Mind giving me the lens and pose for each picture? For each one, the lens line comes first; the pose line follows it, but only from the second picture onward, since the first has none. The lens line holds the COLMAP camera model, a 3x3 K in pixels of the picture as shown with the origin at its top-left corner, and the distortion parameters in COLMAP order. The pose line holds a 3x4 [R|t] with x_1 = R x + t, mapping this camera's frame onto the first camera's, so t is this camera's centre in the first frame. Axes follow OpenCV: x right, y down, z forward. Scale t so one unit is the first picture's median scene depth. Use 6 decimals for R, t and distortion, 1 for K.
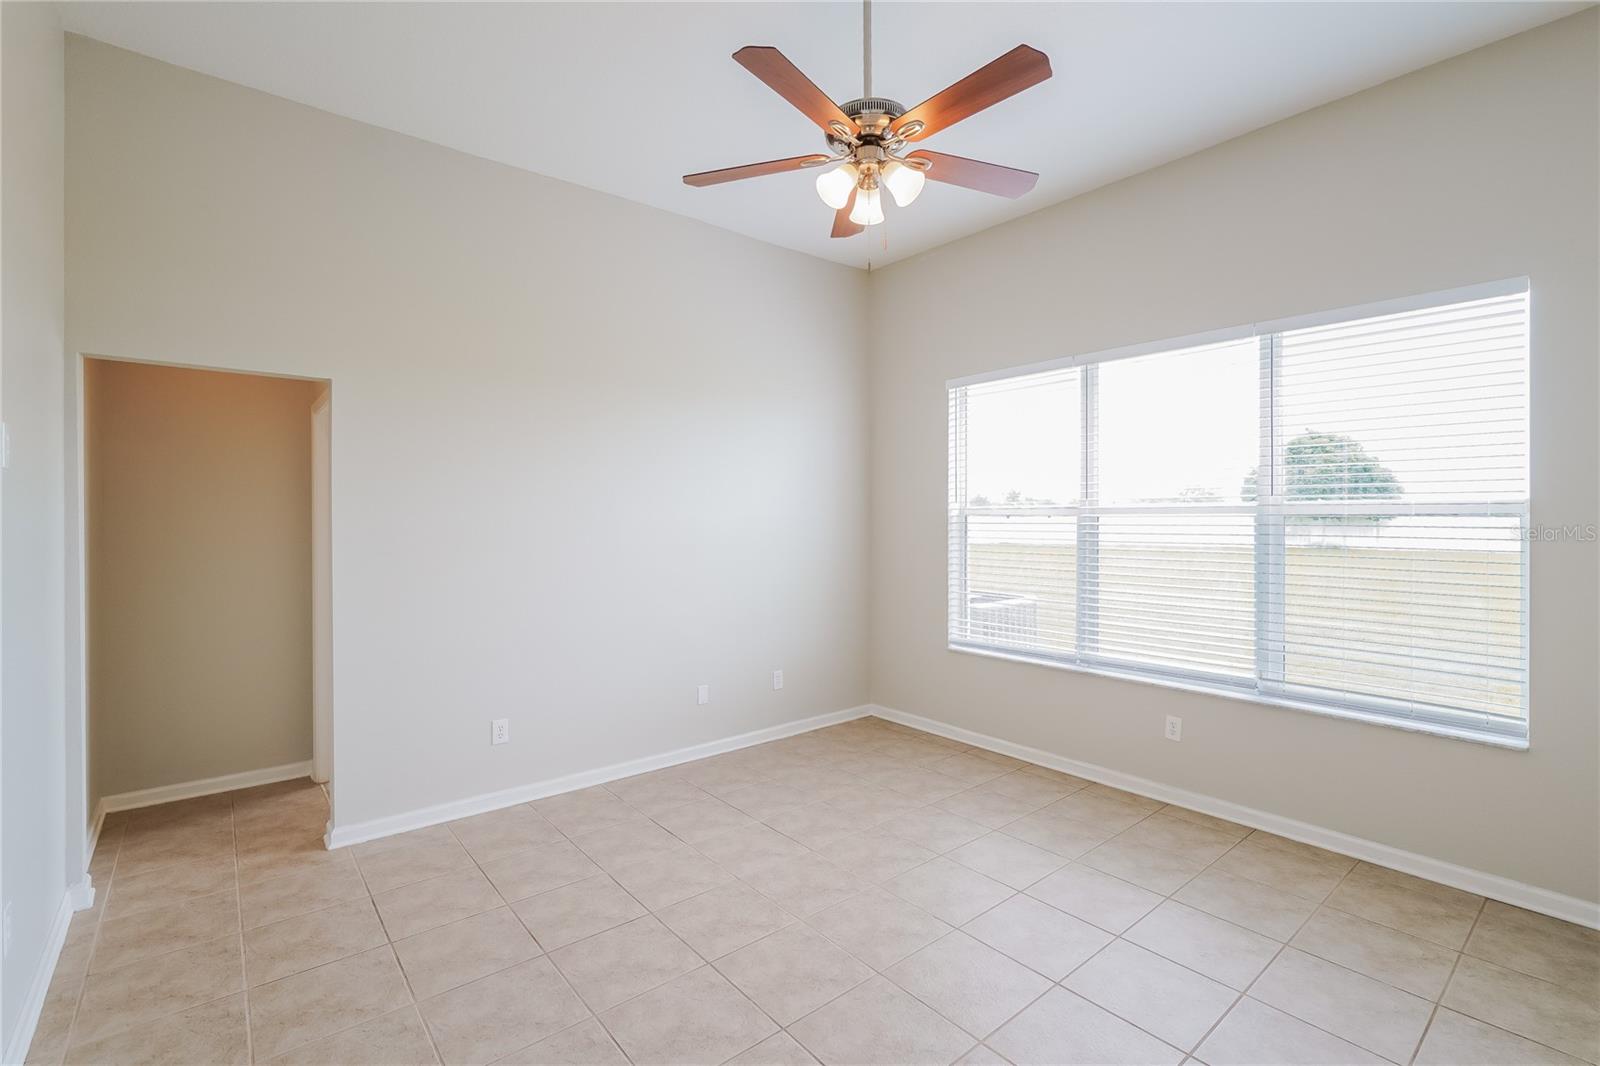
lens RADIAL K [[699.3, 0, 790.4], [0, 699.3, 535.5], [0, 0, 1]] dist [-0.000673, 0.001303]
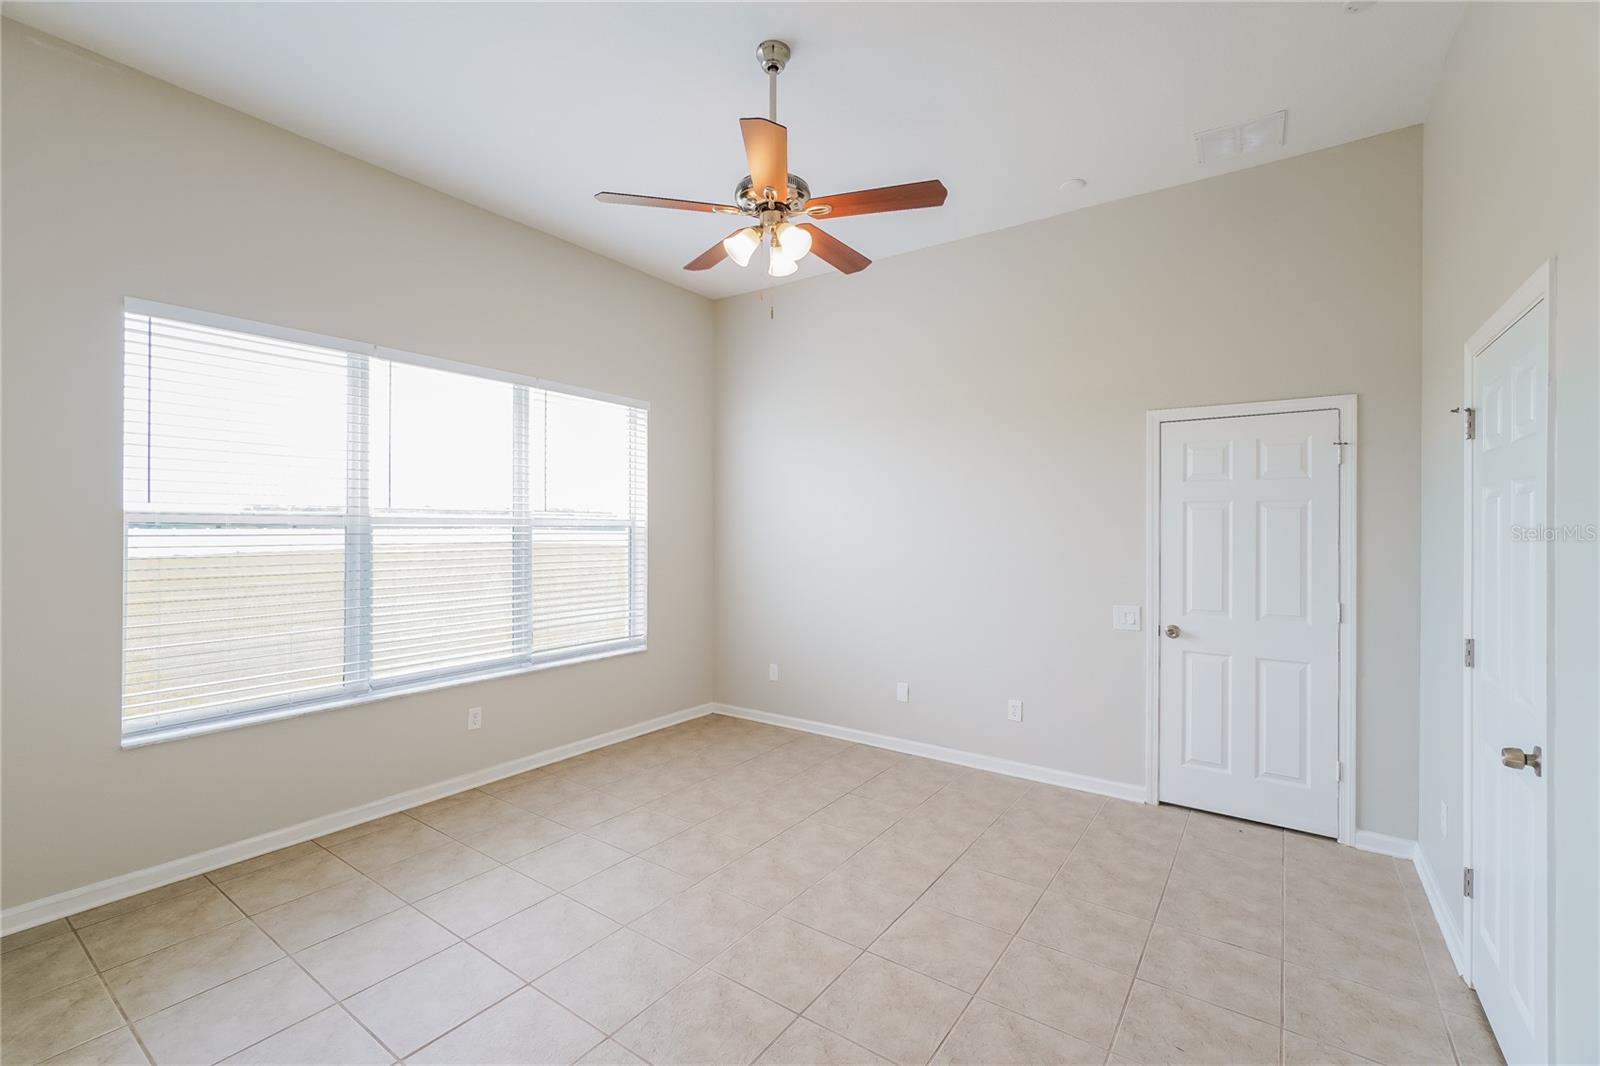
lens RADIAL K [[699.3, 0, 790.7], [0, 699.3, 525.9], [0, 0, 1]] dist [-0.000673, 0.001303]
pose [[-0.248846, 0.008072, 0.968509, -0.607796], [0.024432, 0.999699, -0.002054, -0.012256], [-0.968235, 0.023151, -0.248969, 0.739153]]
